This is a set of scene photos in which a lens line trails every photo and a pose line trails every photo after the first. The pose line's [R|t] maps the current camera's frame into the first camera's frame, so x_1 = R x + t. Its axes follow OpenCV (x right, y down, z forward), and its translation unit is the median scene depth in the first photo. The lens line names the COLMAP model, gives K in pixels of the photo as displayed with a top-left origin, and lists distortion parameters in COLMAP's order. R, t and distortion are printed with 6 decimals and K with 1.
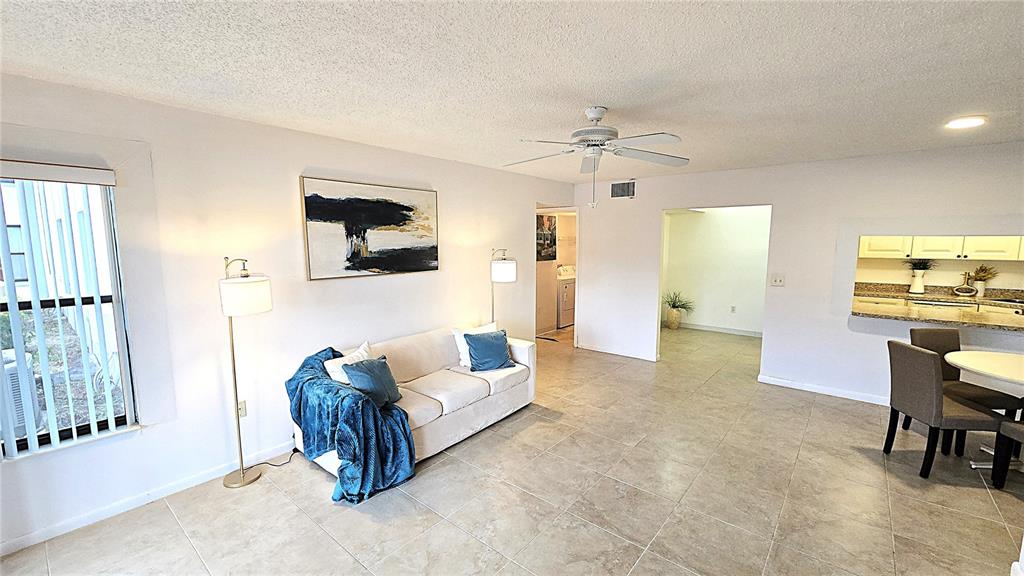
lens RADIAL K [[418.5, 0, 512.4], [0, 418.5, 293.4], [0, 0, 1]] dist [-0.001296, 0.001518]
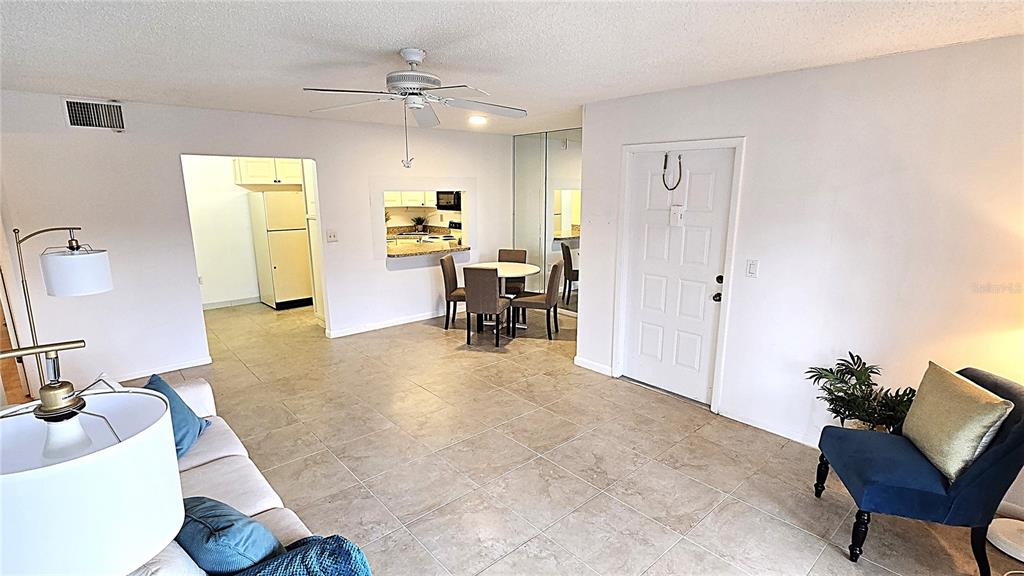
lens RADIAL K [[489.1, 0, 512.4], [0, 489.1, 285.6], [0, 0, 1]] dist [0.003687, 0.001649]
pose [[0.147761, -0.198267, 0.968946, -0.564194], [0.128779, 0.975217, 0.179912, -0.083750], [-0.980603, 0.098196, 0.169631, 0.447819]]
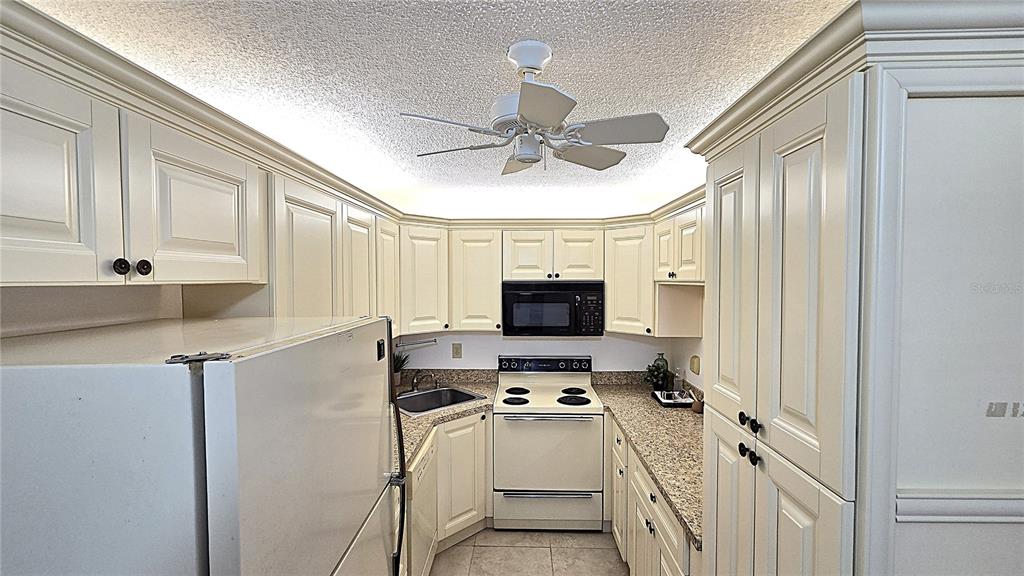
lens RADIAL K [[418.5, 0, 512.2], [0, 418.5, 291.5], [0, 0, 1]] dist [-0.001296, 0.001518]
pose [[-0.617082, -0.022654, 0.786573, 0.815669], [0.100856, 0.989064, 0.107609, -0.232802], [-0.780409, 0.145734, -0.608049, 1.533358]]
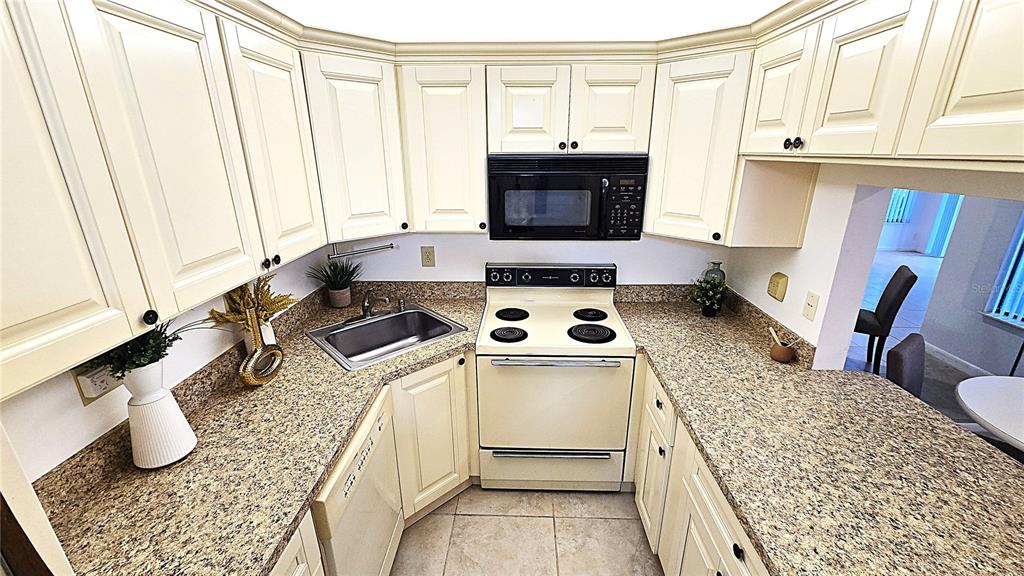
lens RADIAL K [[418.5, 0, 513.6], [0, 418.5, 291.0], [0, 0, 1]] dist [-0.001296, 0.001518]
pose [[-0.617662, -0.251534, 0.745134, 1.017684], [0.102127, 0.913796, 0.393125, -0.212954], [-0.779784, 0.318916, -0.538729, 1.360292]]
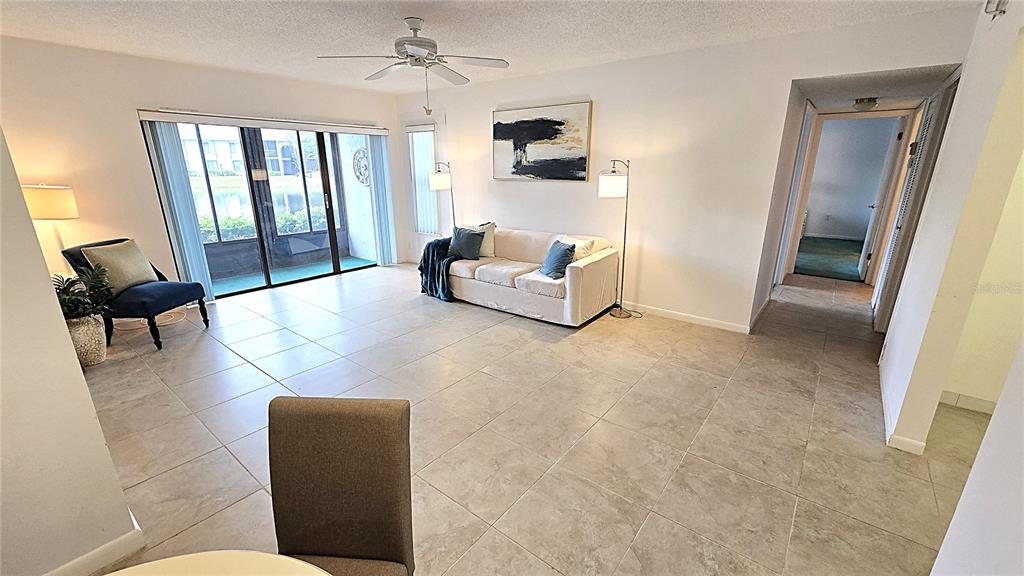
lens RADIAL K [[418.5, 0, 513.1], [0, 418.5, 292.2], [0, 0, 1]] dist [-0.001296, 0.001518]
pose [[0.025161, 0.288965, -0.957009, 0.976667], [-0.130242, 0.950100, 0.283455, -0.069205], [0.991163, 0.117511, 0.061540, 0.845167]]
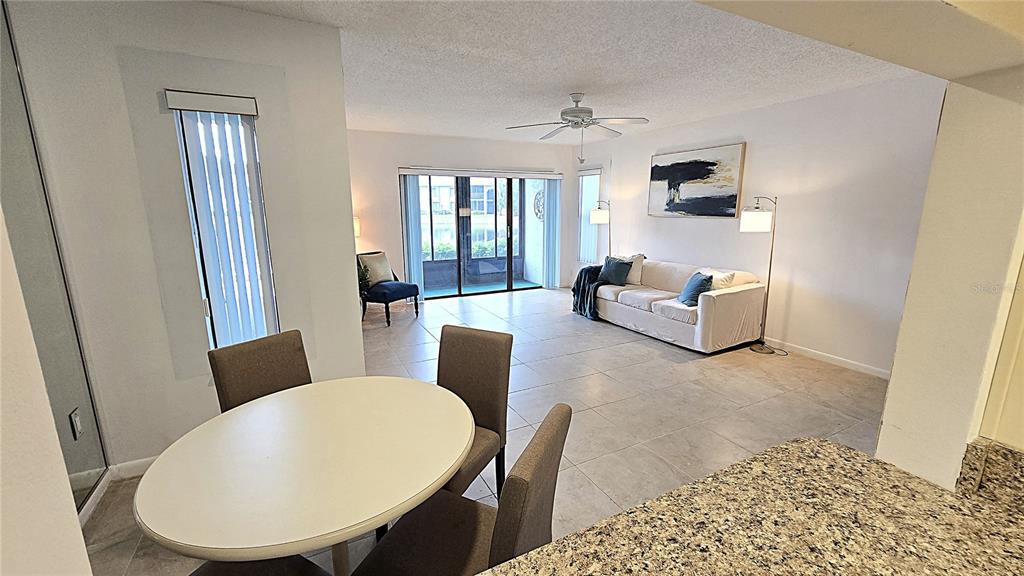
lens RADIAL K [[418.5, 0, 513.0], [0, 418.5, 291.7], [0, 0, 1]] dist [-0.001296, 0.001518]
pose [[-0.388955, 0.184551, -0.902582, 1.148185], [-0.118368, 0.961598, 0.247627, -0.075692], [0.913621, 0.203153, -0.352173, 0.961021]]
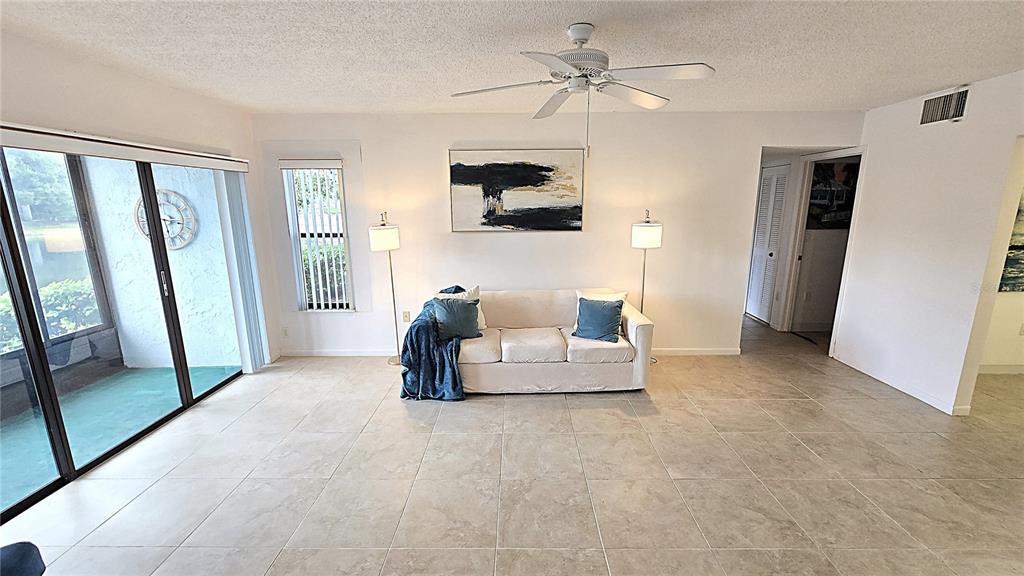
lens RADIAL K [[418.5, 0, 515.3], [0, 418.5, 292.4], [0, 0, 1]] dist [-0.001296, 0.001518]
pose [[0.634888, 0.157899, -0.756297, 0.529346], [-0.094276, 0.987411, 0.127009, -0.024024], [0.766830, -0.009336, 0.641782, 0.263897]]
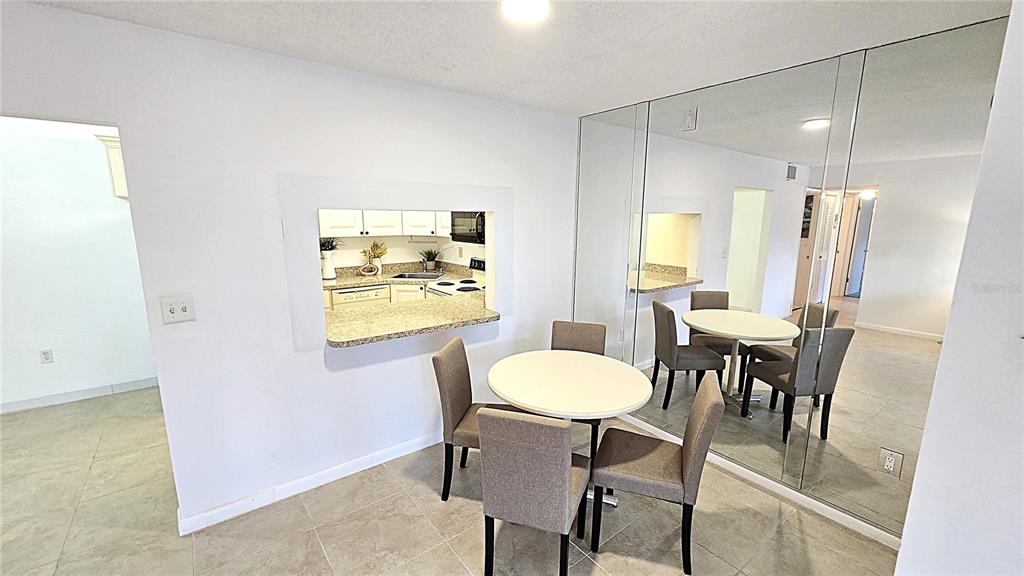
lens RADIAL K [[418.5, 0, 514.2], [0, 418.5, 289.3], [0, 0, 1]] dist [-0.001296, 0.001518]
pose [[0.207473, -0.173795, 0.962679, 0.342959], [0.118348, 0.981323, 0.151655, -0.089941], [-0.971055, 0.082467, 0.224166, 0.659329]]
